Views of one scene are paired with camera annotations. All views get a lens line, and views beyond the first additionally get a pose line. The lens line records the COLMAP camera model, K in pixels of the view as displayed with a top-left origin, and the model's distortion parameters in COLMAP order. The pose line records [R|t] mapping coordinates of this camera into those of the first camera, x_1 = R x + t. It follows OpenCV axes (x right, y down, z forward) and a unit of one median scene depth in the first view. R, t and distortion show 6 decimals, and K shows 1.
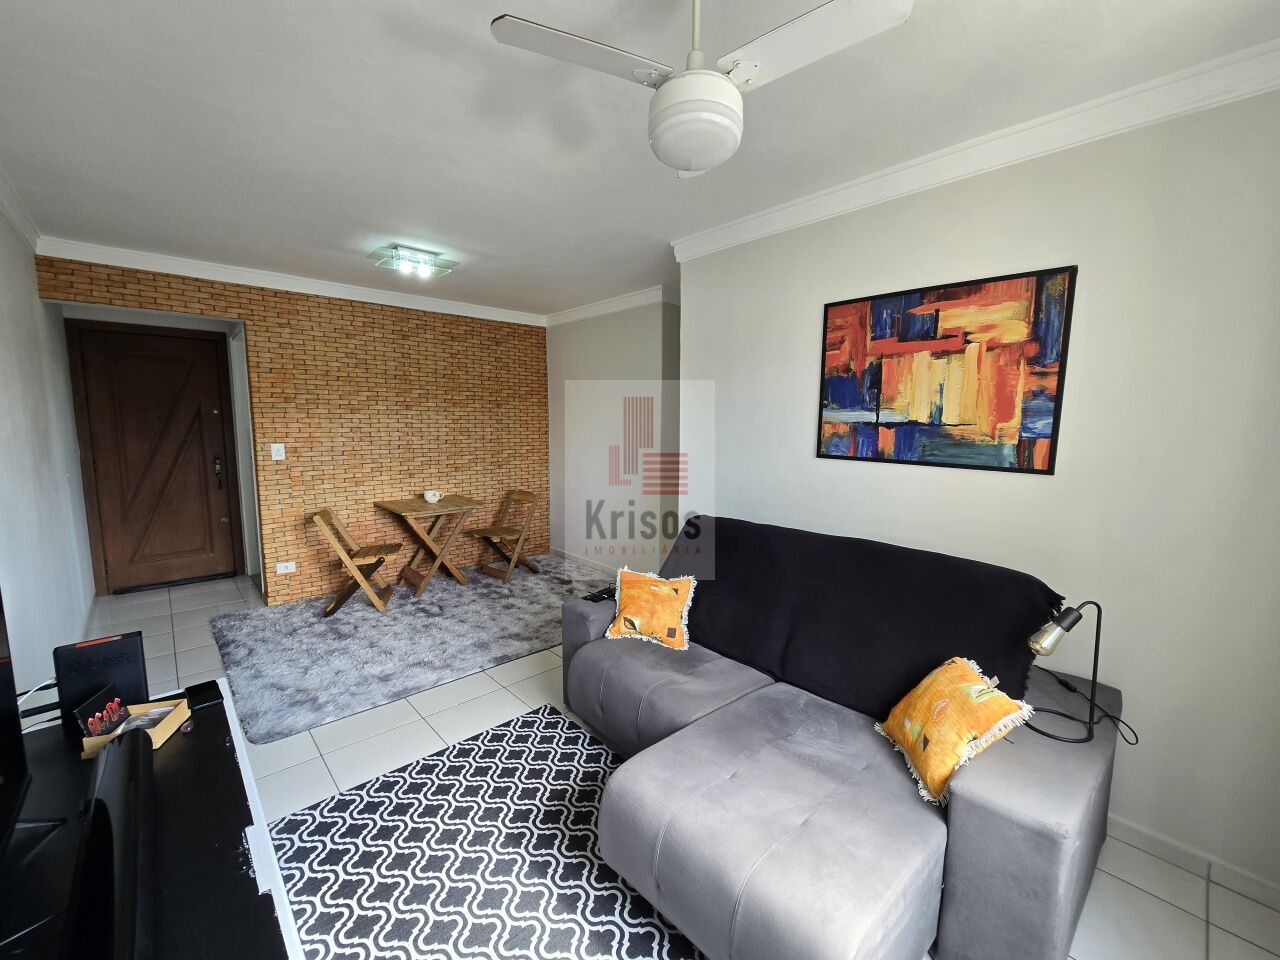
lens RADIAL K [[525.4, 0, 633.8], [0, 525.4, 481.5], [0, 0, 1]] dist [-0.004056, 0.001656]
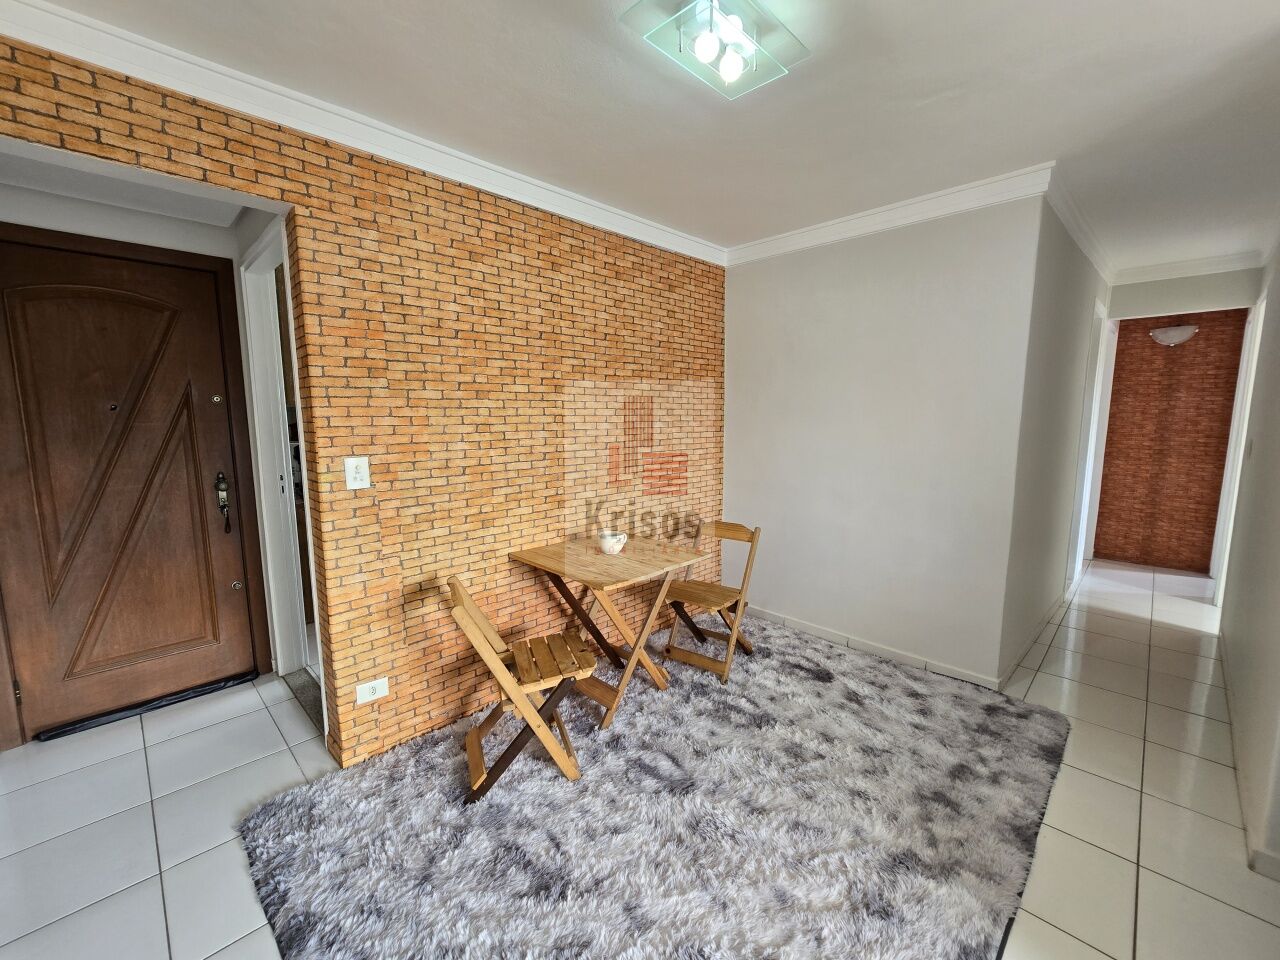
lens RADIAL K [[525.4, 0, 632.5], [0, 525.4, 481.8], [0, 0, 1]] dist [-0.004056, 0.001656]
pose [[0.998910, -0.014139, 0.044486, -0.434306], [0.013417, 0.999774, 0.016483, -0.053373], [-0.044709, -0.015869, 0.998874, 0.476313]]
